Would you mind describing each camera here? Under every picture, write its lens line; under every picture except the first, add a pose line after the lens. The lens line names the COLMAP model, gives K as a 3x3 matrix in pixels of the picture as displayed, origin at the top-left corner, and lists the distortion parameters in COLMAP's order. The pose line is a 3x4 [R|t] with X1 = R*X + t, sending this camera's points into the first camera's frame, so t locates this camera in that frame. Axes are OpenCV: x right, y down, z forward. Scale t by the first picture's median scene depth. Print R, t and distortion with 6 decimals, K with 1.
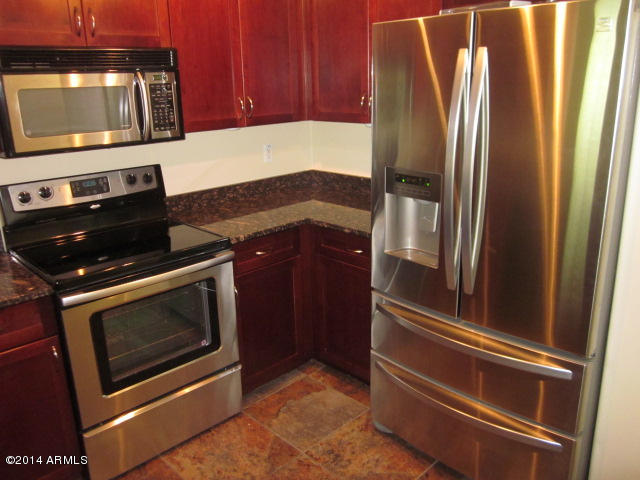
lens RADIAL K [[532.3, 0, 320.0], [0, 532.3, 240.0], [0, 0, 1]] dist [-0.039418, 0.011203]
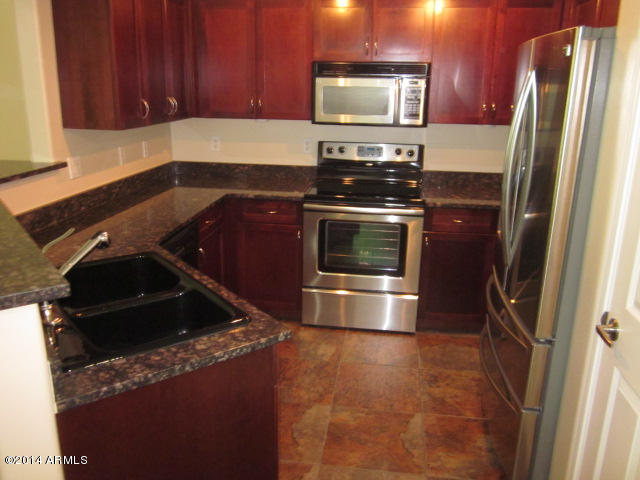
lens RADIAL K [[532.3, 0, 320.0], [0, 532.3, 240.0], [0, 0, 1]] dist [-0.039418, 0.011203]
pose [[0.608857, 0.254587, -0.751318, 0.744669], [-0.256804, 0.959359, 0.116973, 0.003264], [0.750563, 0.121721, 0.649491, -0.087889]]
